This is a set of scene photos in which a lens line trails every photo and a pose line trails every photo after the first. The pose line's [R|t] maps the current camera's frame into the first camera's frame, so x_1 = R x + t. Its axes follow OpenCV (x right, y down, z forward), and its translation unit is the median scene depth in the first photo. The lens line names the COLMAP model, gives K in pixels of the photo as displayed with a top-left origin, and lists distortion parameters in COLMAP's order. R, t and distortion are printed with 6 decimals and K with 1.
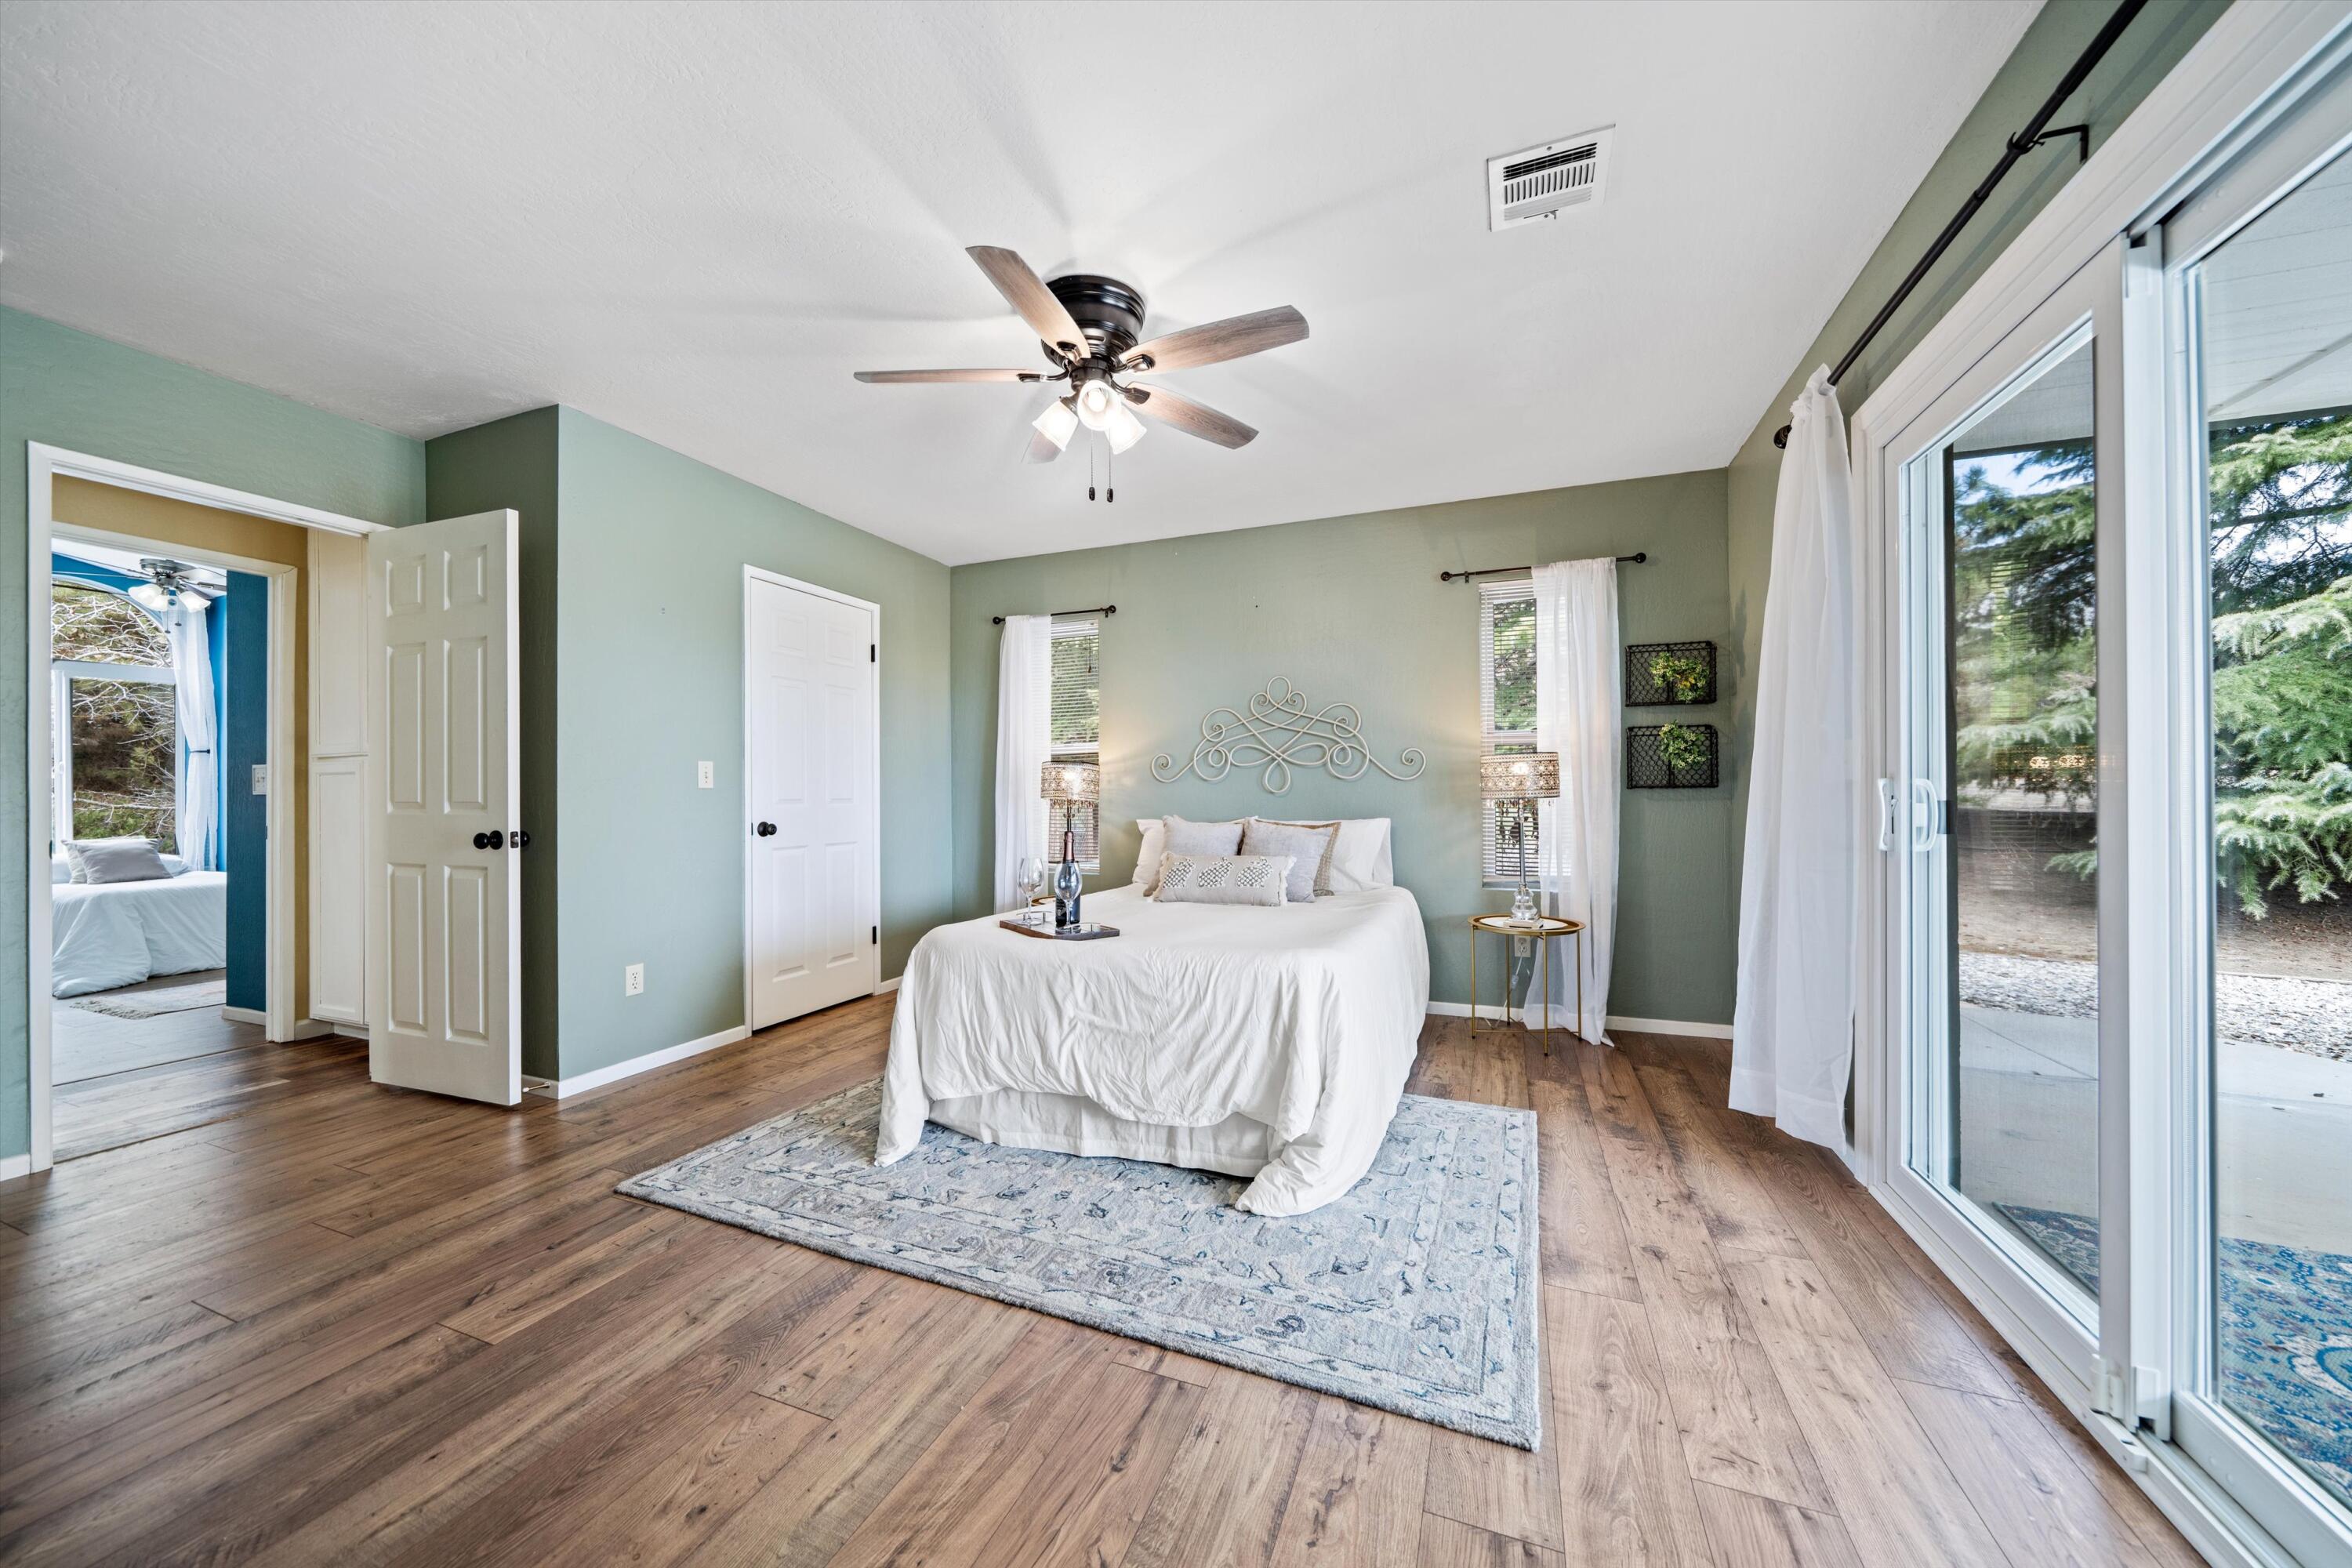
lens RADIAL K [[844.7, 0, 1167.3], [0, 844.7, 790.9], [0, 0, 1]] dist [-0.009262, 0.001282]
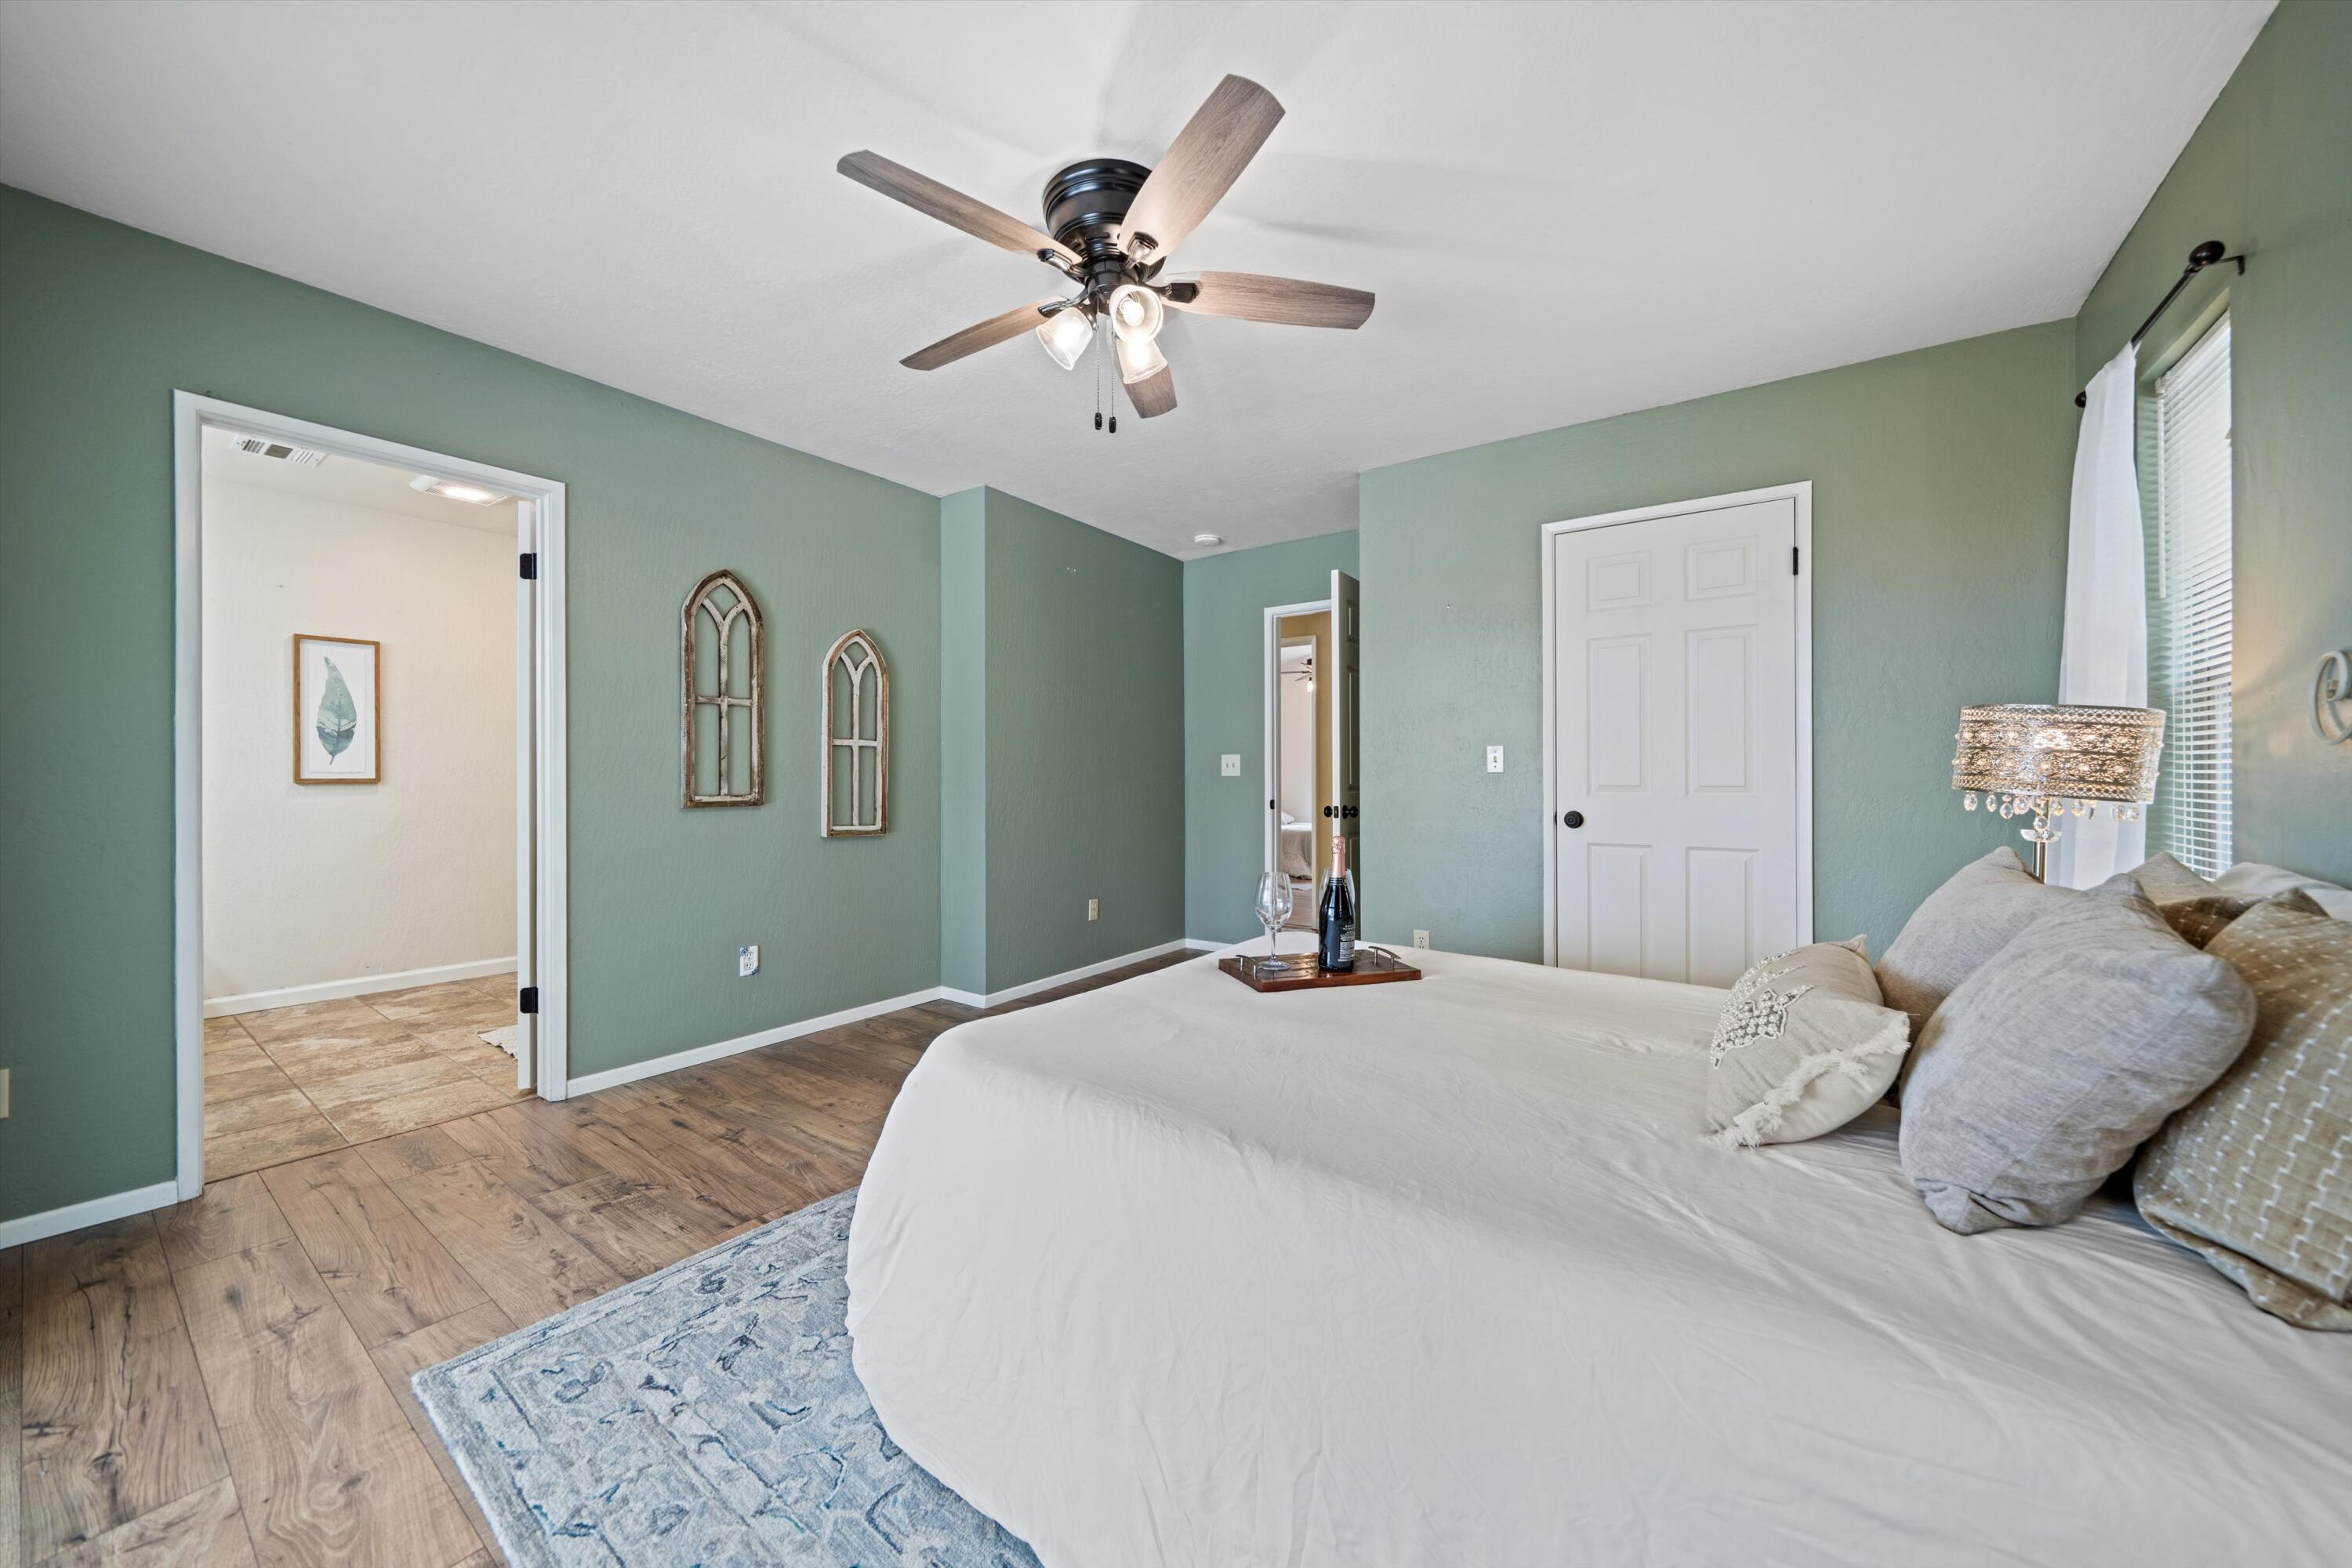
lens RADIAL K [[844.7, 0, 1172.4], [0, 844.7, 775.2], [0, 0, 1]] dist [-0.009262, 0.001282]
pose [[-0.249272, 0.000162, -0.968433, 0.997668], [0.001643, 0.999999, -0.000255, -0.001705], [0.968432, -0.001655, -0.249272, 1.781472]]
